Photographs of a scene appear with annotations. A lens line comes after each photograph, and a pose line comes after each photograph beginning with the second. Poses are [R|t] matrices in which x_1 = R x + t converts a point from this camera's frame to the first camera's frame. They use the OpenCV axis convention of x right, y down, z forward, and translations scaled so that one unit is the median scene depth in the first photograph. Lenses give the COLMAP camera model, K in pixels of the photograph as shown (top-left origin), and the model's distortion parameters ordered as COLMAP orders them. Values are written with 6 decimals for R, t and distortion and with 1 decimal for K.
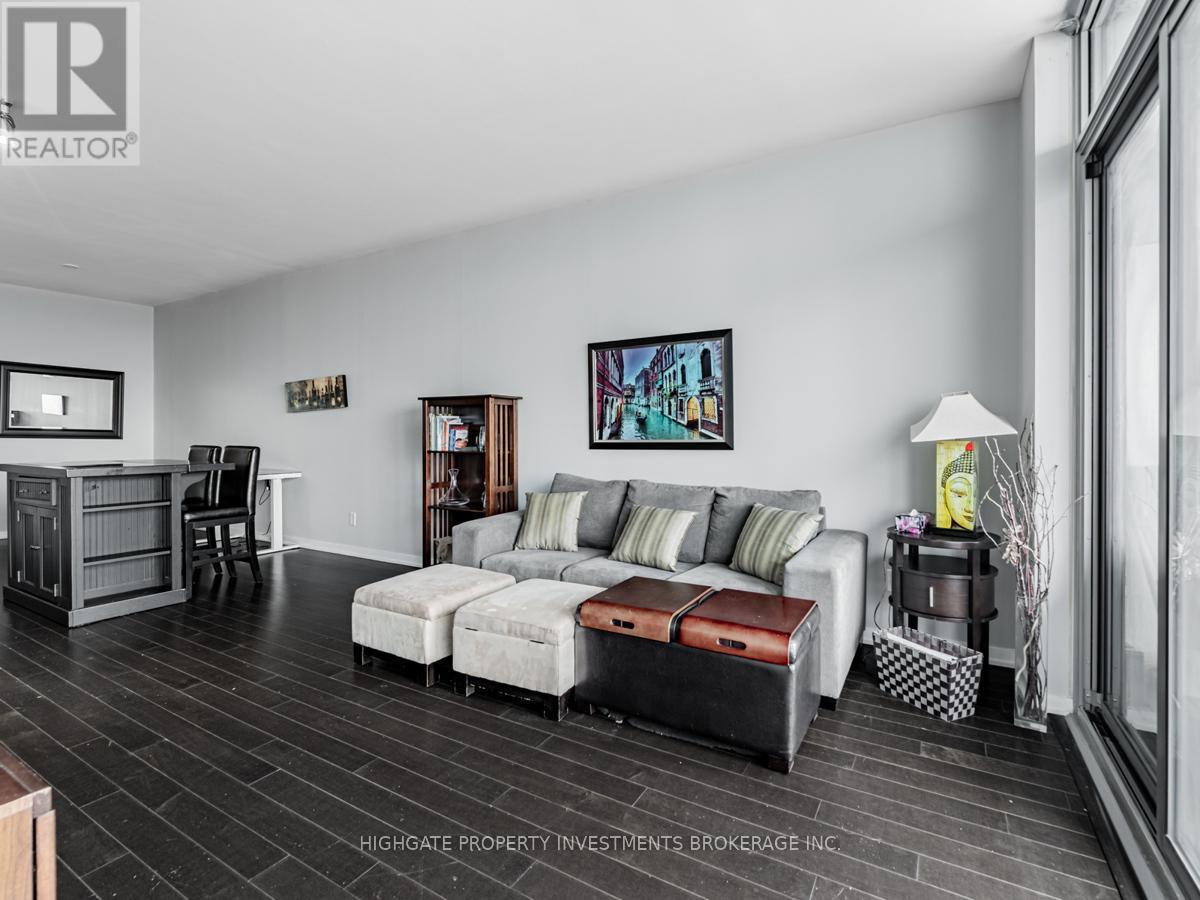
lens RADIAL K [[577.8, 0, 630.9], [0, 577.8, 434.5], [0, 0, 1]] dist [-0.010770, 0.003177]
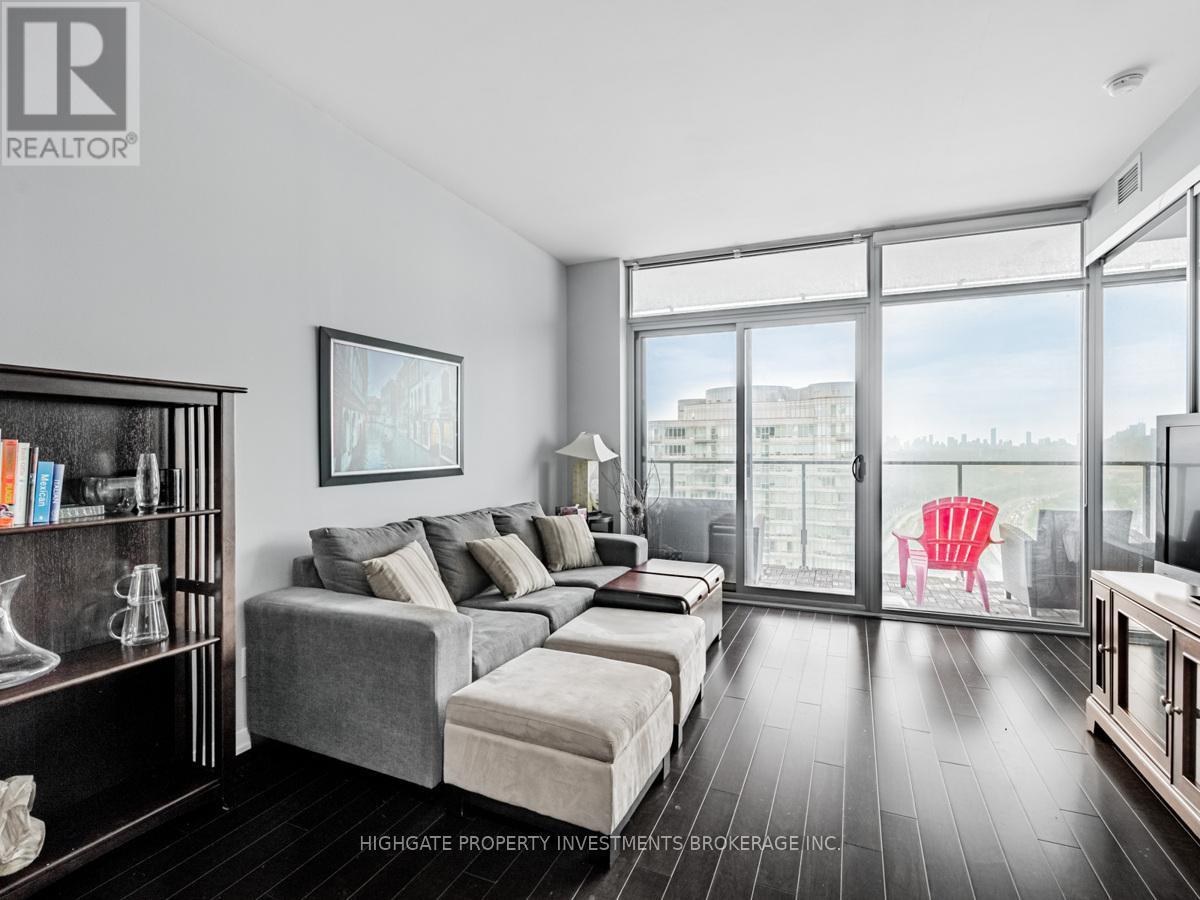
lens RADIAL K [[577.8, 0, 604.6], [0, 577.8, 451.3], [0, 0, 1]] dist [-0.010770, 0.003177]
pose [[-0.123661, -0.004336, 0.992315, -0.818620], [0.006297, 0.999967, 0.005154, -0.017708], [-0.992304, 0.006886, -0.123630, 0.817551]]
